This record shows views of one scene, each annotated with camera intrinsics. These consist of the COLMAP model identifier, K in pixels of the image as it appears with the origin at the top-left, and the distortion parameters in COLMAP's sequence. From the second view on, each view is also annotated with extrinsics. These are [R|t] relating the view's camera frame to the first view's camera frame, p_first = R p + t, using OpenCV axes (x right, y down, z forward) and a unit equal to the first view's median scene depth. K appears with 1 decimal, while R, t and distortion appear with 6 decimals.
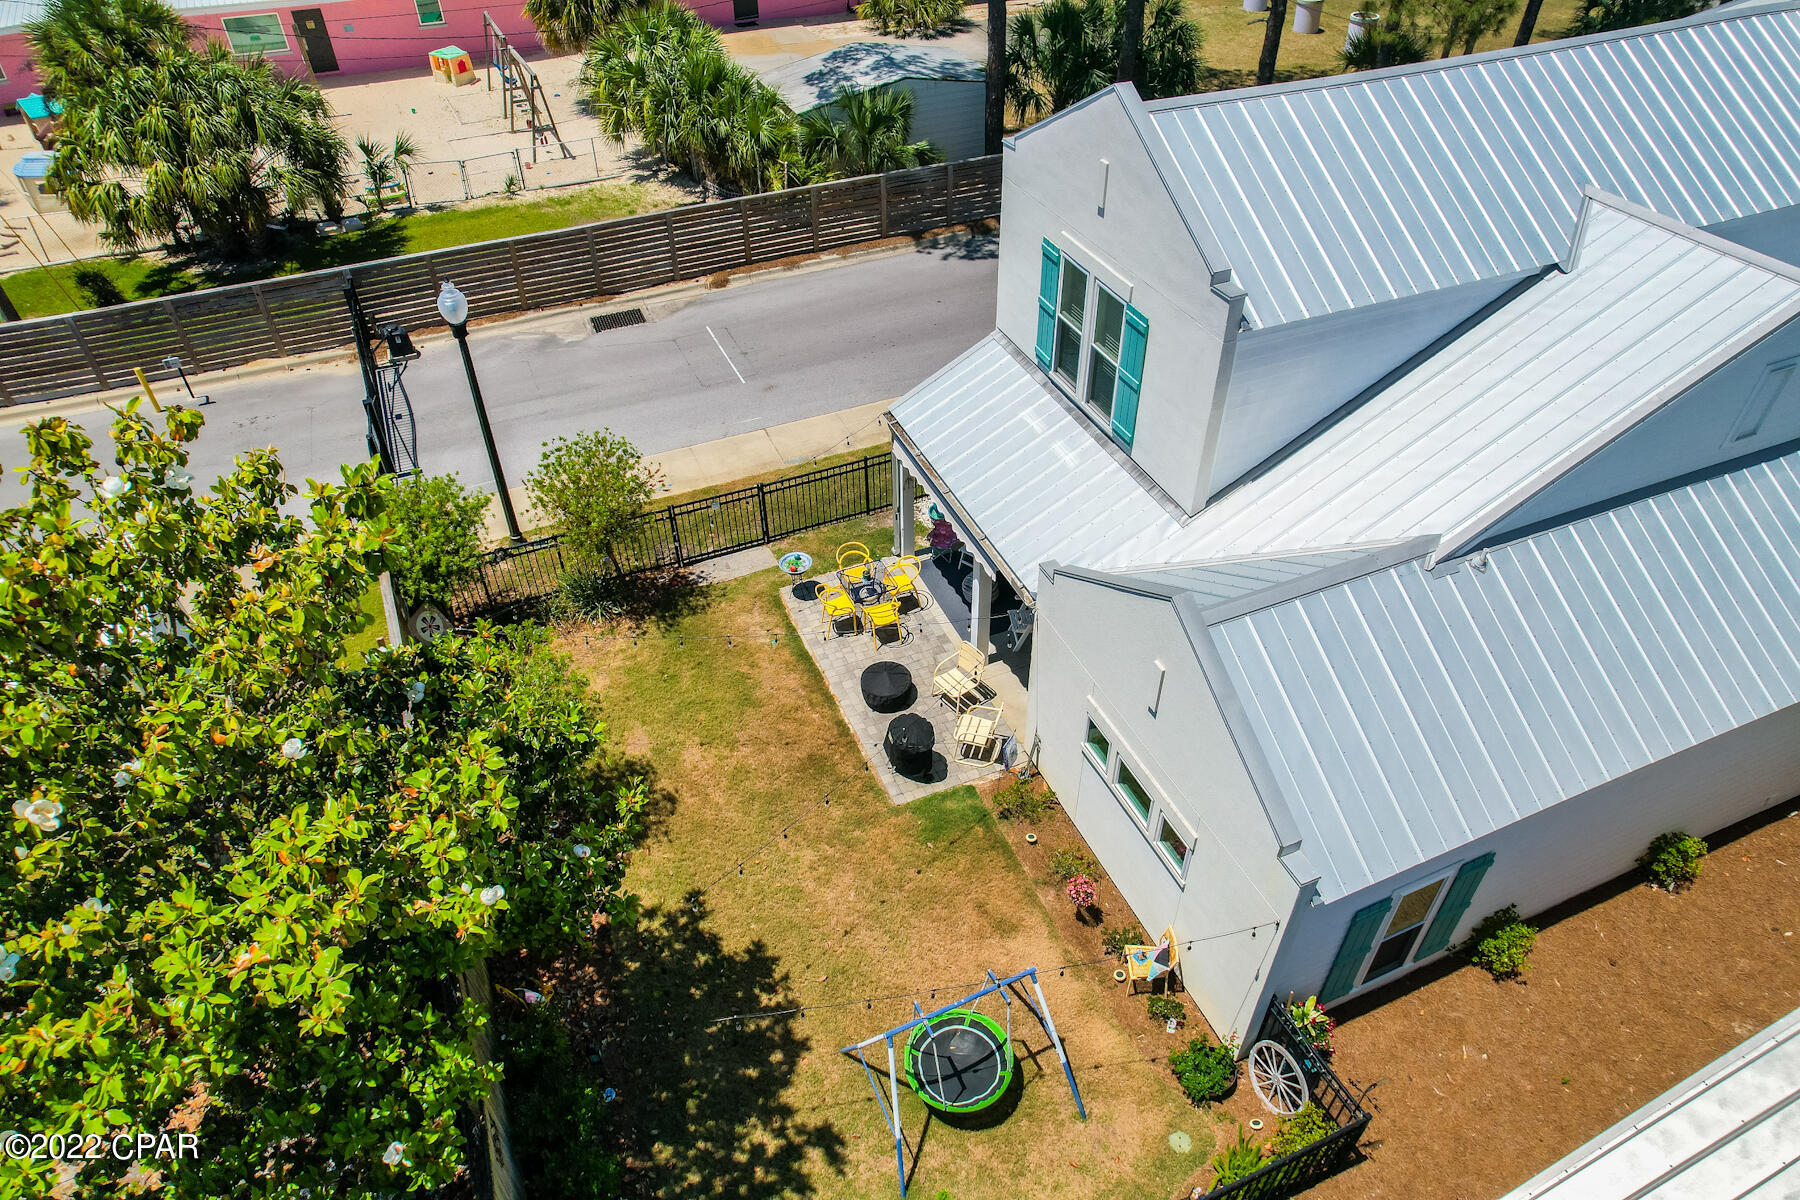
lens RADIAL K [[1148.7, 0, 898.7], [0, 1148.7, 608.0], [0, 0, 1]] dist [-0.081368, 0.072669]
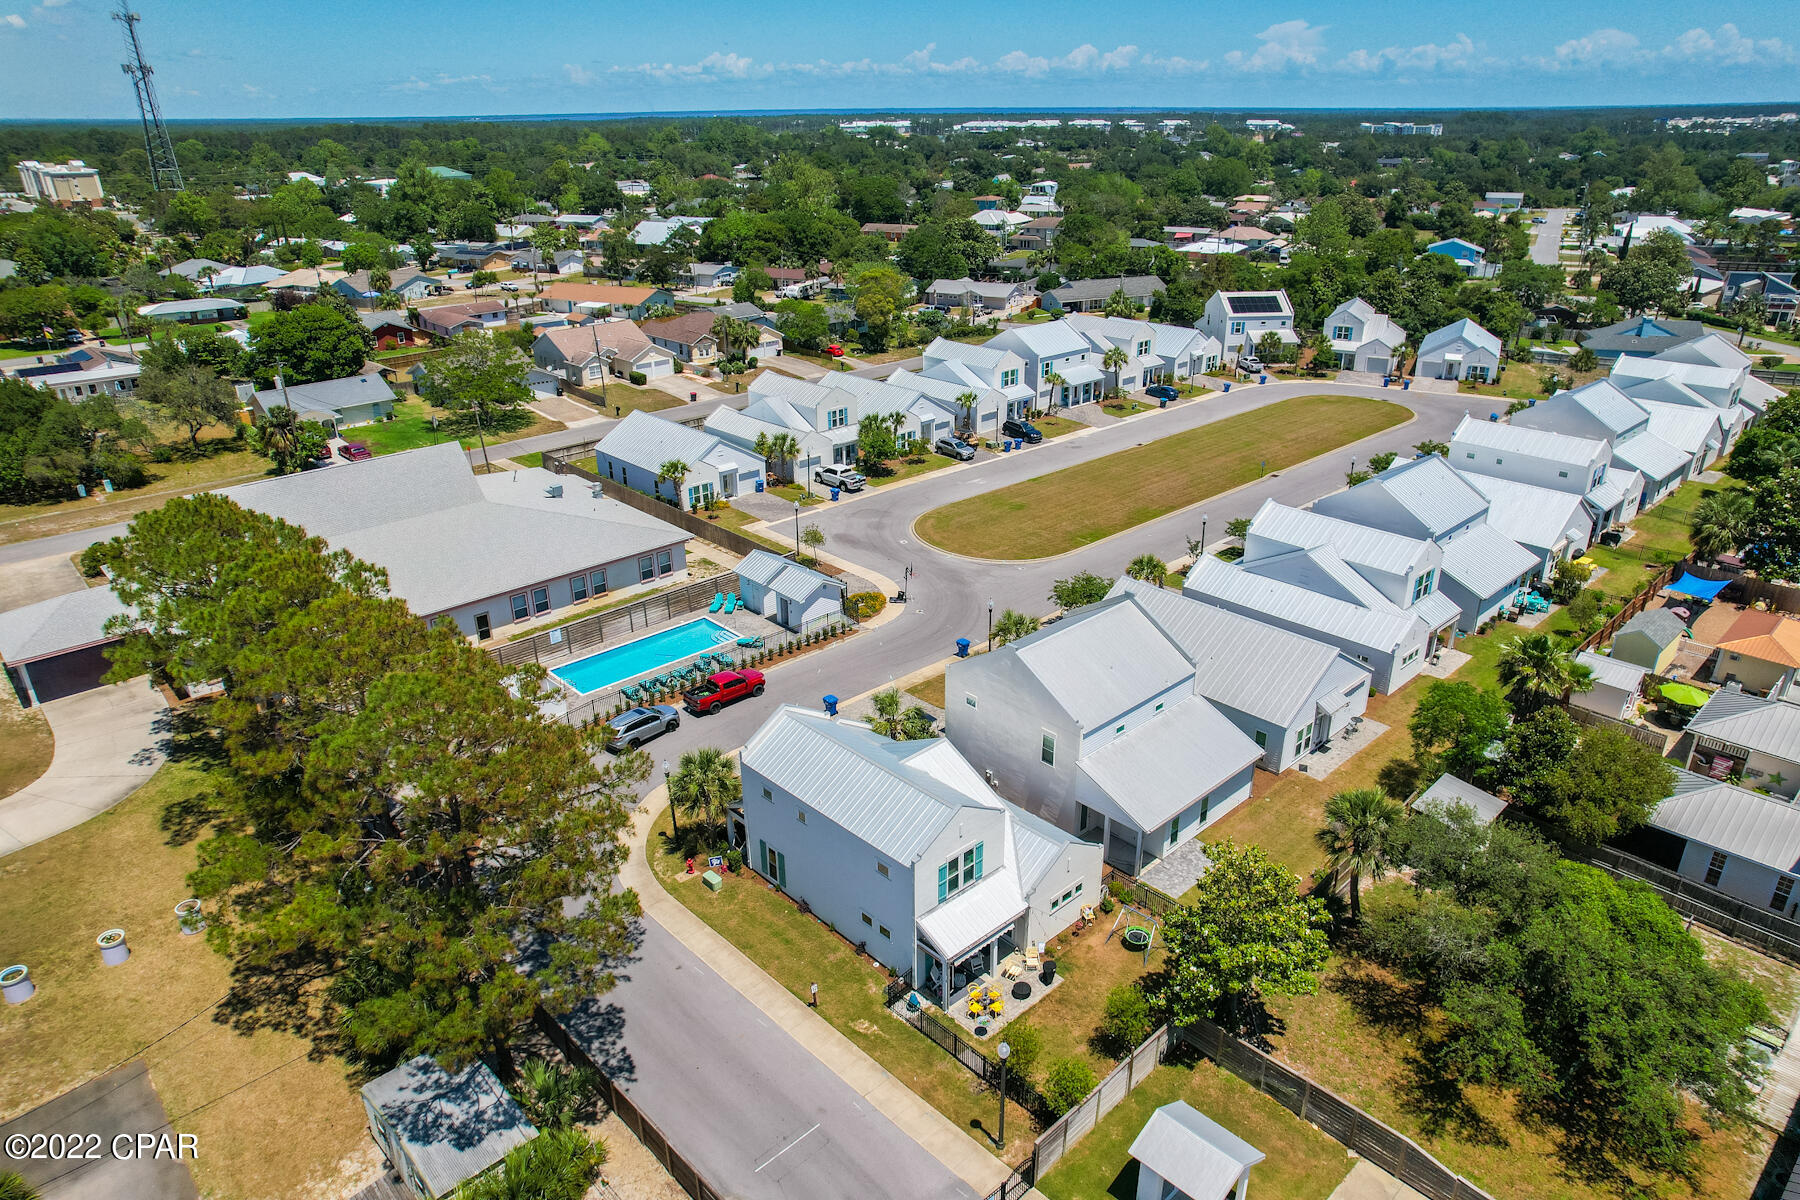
lens RADIAL K [[1145.3, 0, 900.0], [0, 1145.3, 600.0], [0, 0, 1]] dist [-0.060618, 0.045108]
pose [[-0.343862, -0.358744, 0.867791, -2.426034], [0.631683, 0.595413, 0.496447, -2.539864], [-0.694791, 0.718879, 0.021873, 0.541927]]
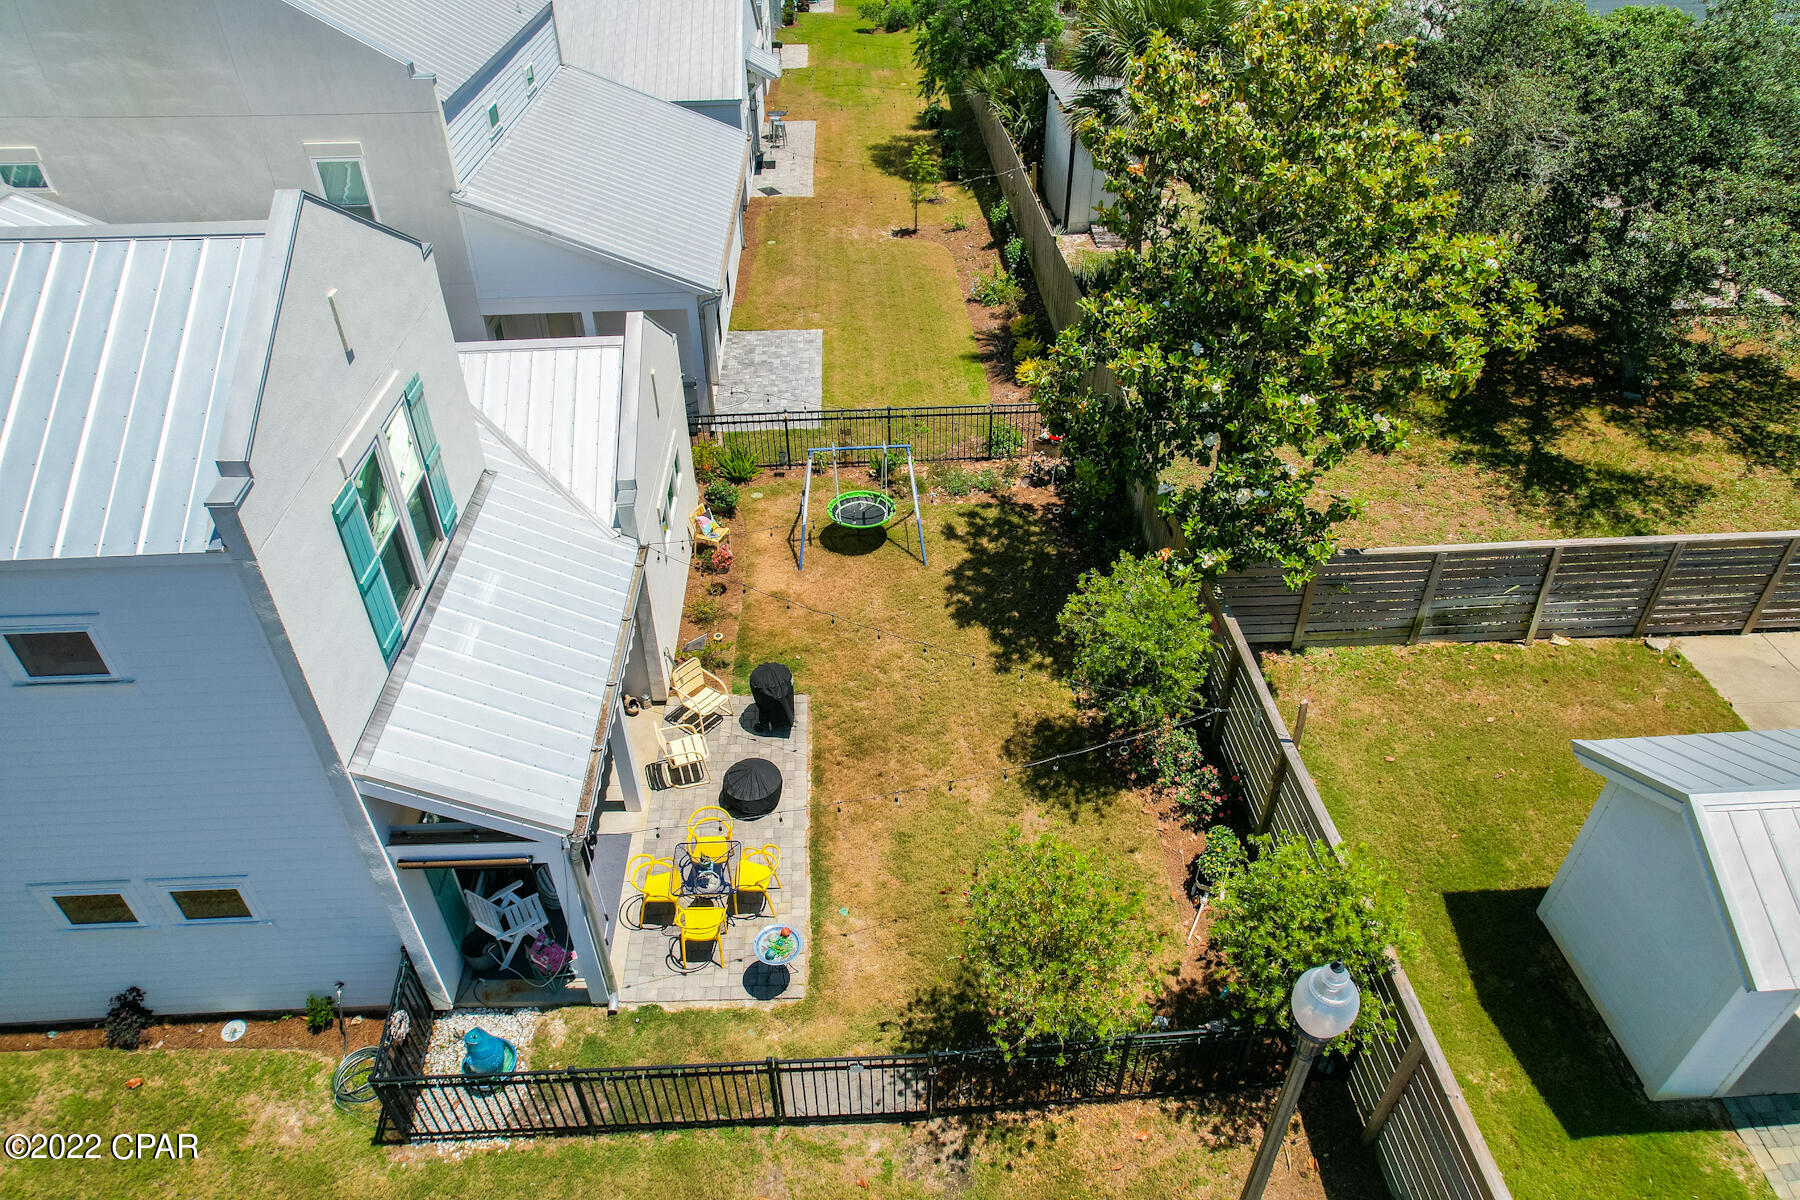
lens RADIAL K [[1150.2, 0, 893.3], [0, 1150.2, 594.9], [0, 0, 1]] dist [-0.081461, 0.067278]
pose [[-0.939347, -0.196442, 0.281137, -0.401311], [0.235766, 0.225466, 0.945293, -0.940562], [-0.249083, 0.954241, -0.165476, 1.177333]]
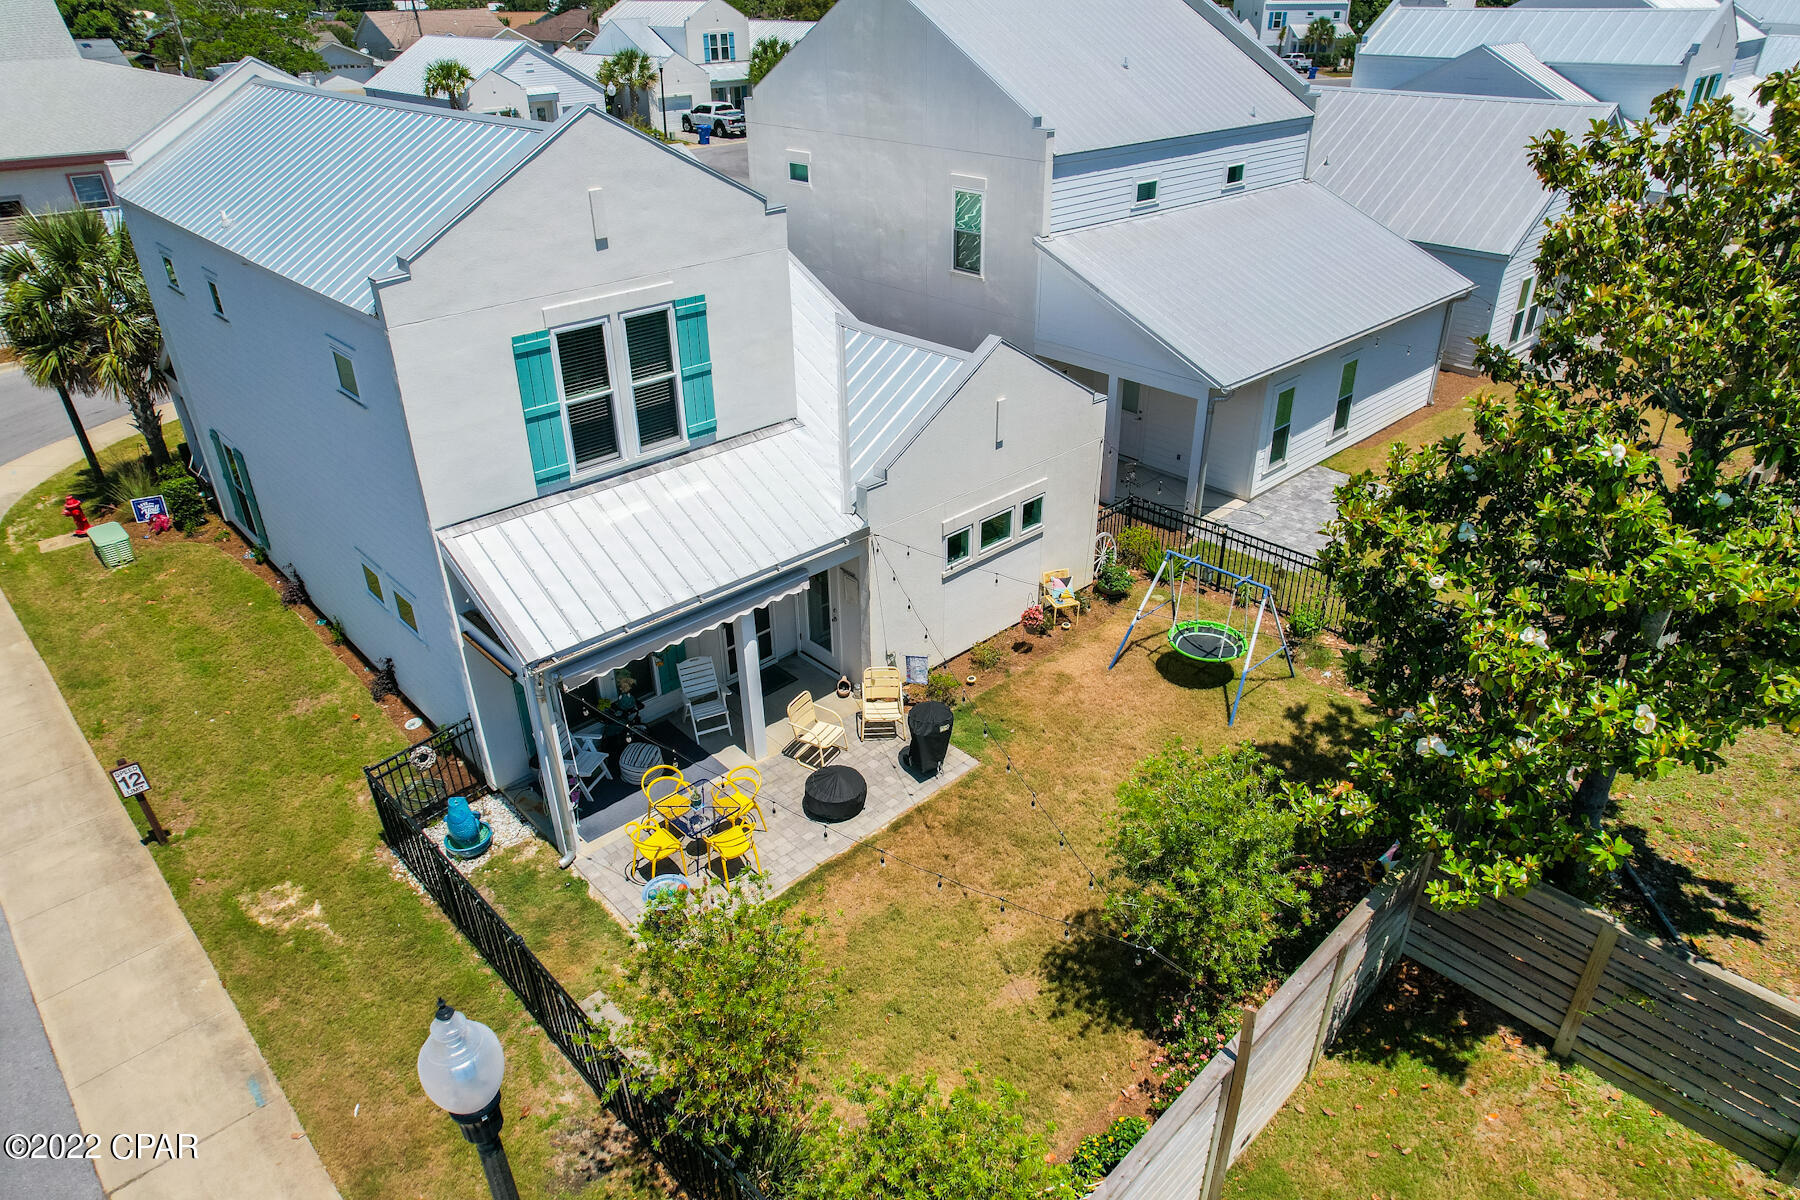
lens RADIAL K [[1150.2, 0, 893.3], [0, 1150.2, 594.9], [0, 0, 1]] dist [-0.081461, 0.067278]
pose [[-0.345159, -0.438439, 0.829842, -0.817315], [0.633465, 0.543580, 0.550675, -0.557159], [-0.692523, 0.715746, 0.090114, 0.944200]]
